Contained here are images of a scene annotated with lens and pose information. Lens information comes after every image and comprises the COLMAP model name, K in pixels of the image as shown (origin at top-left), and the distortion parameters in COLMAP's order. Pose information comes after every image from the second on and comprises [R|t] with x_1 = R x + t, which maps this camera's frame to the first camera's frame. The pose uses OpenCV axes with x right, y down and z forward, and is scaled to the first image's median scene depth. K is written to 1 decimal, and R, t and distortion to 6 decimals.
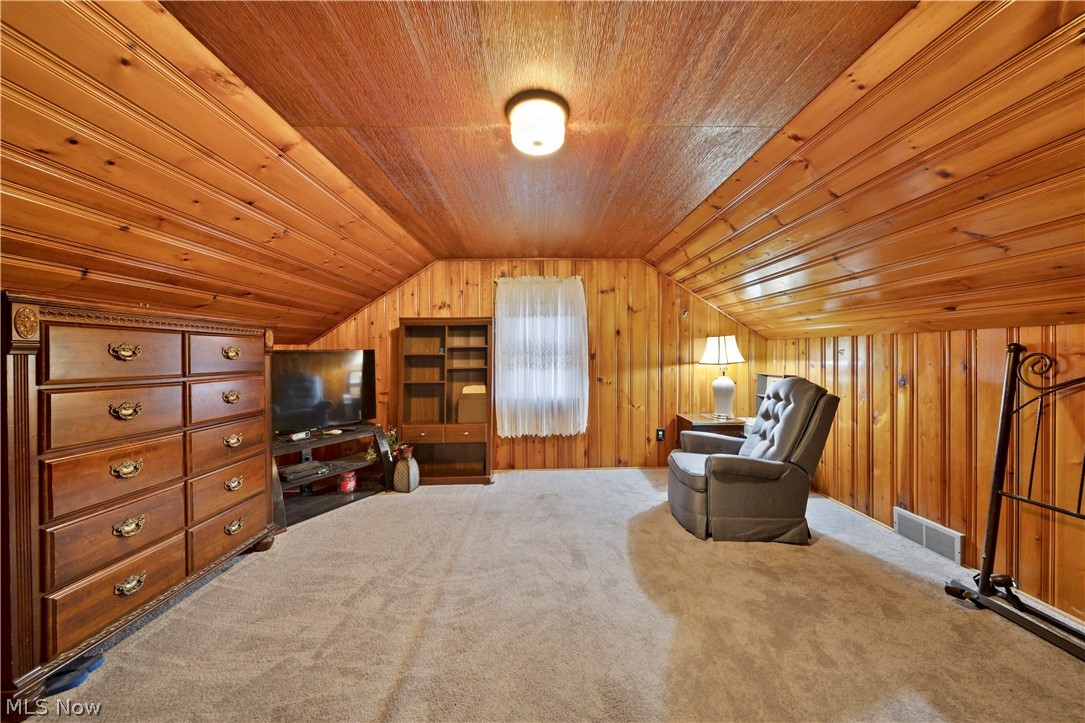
lens RADIAL K [[378.4, 0, 545.9], [0, 378.4, 356.5], [0, 0, 1]] dist [0.000680, -0.001262]
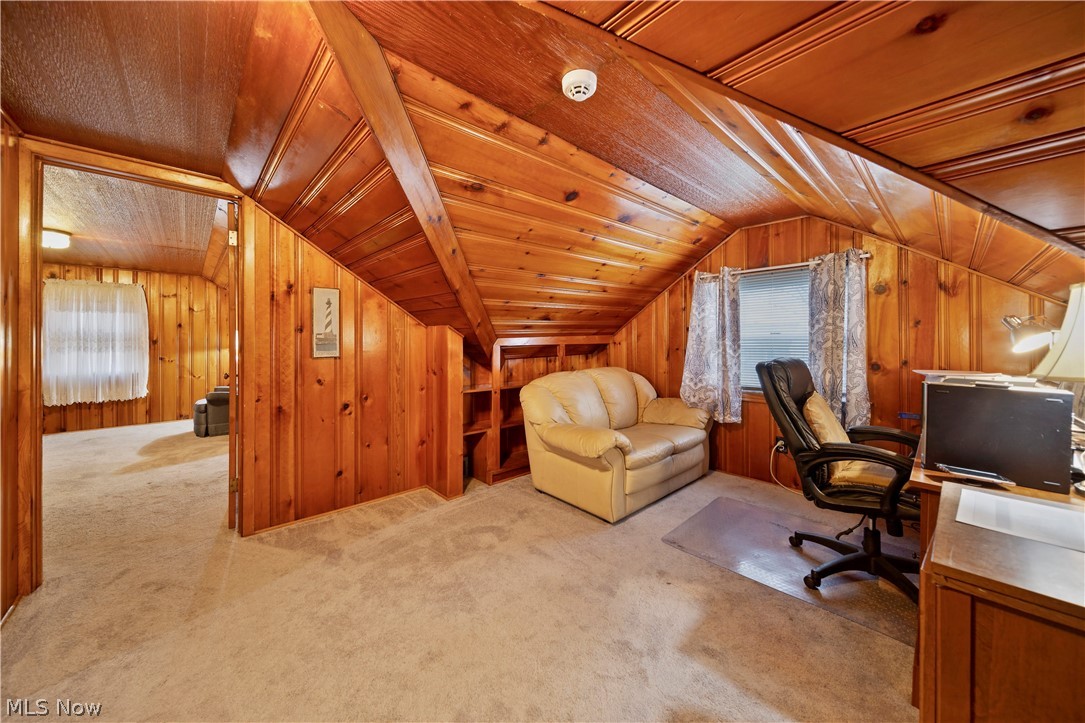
lens RADIAL K [[378.4, 0, 537.4], [0, 378.4, 342.7], [0, 0, 1]] dist [0.000680, -0.001262]
pose [[0.742030, 0.002188, 0.670363, 0.239726], [-0.001892, 0.999998, -0.001170, -0.000355], [-0.670364, -0.000400, 0.742032, -0.991696]]
